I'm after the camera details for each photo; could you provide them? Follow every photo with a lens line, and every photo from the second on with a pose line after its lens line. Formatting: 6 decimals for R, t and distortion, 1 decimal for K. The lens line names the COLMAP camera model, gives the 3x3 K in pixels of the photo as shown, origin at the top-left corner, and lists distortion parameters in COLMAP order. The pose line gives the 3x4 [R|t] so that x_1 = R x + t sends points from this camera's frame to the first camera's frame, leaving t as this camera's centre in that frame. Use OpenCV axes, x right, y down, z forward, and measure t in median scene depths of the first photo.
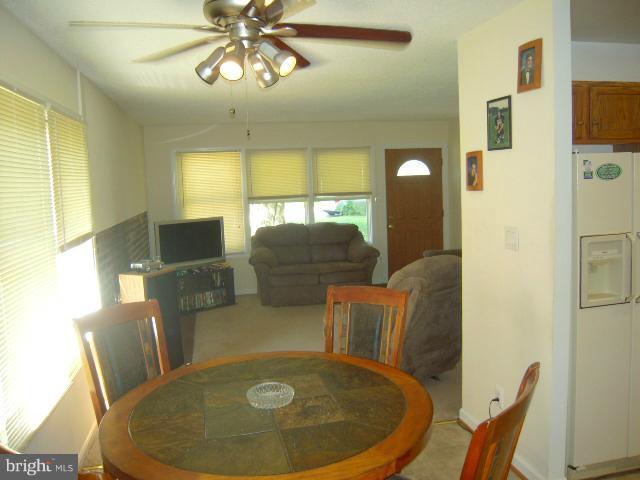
lens RADIAL K [[535.7, 0, 321.2], [0, 535.7, 240.6], [0, 0, 1]] dist [-0.109736, 0.049937]
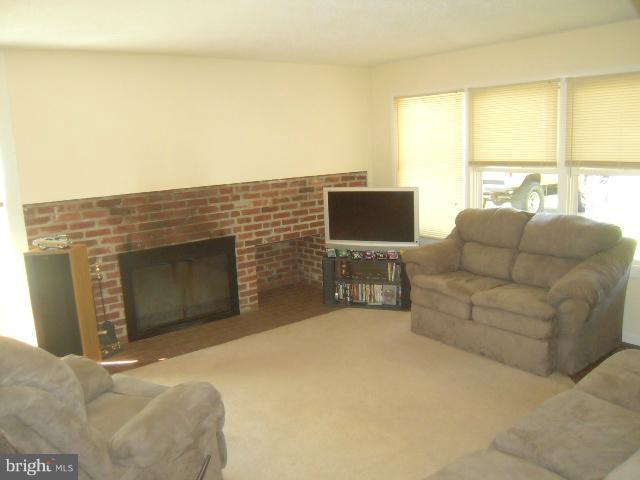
lens RADIAL K [[535.7, 0, 321.5], [0, 535.7, 242.1], [0, 0, 1]] dist [-0.109736, 0.049937]
pose [[0.451920, 0.183804, -0.872917, 0.387390], [-0.078486, 0.982940, 0.166338, -0.080783], [0.888599, -0.006660, 0.458636, 0.552469]]
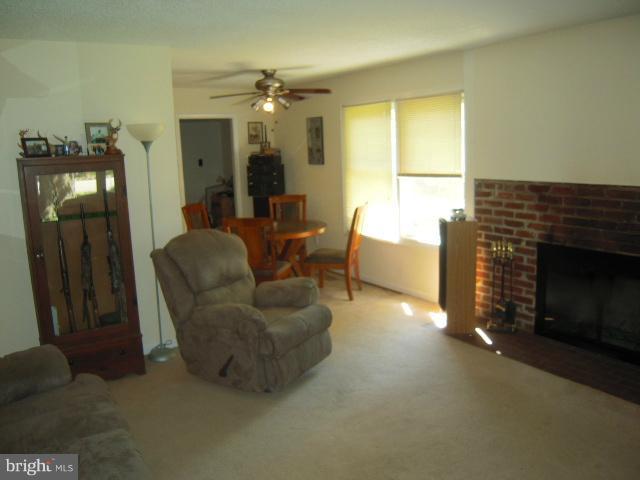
lens RADIAL K [[535.7, 0, 321.2], [0, 535.7, 240.0], [0, 0, 1]] dist [-0.109736, 0.049937]
pose [[-0.936467, 0.123283, -0.328375, 0.176350], [0.026263, 0.958212, 0.284849, -0.124270], [0.349770, 0.258128, -0.900572, 1.066009]]
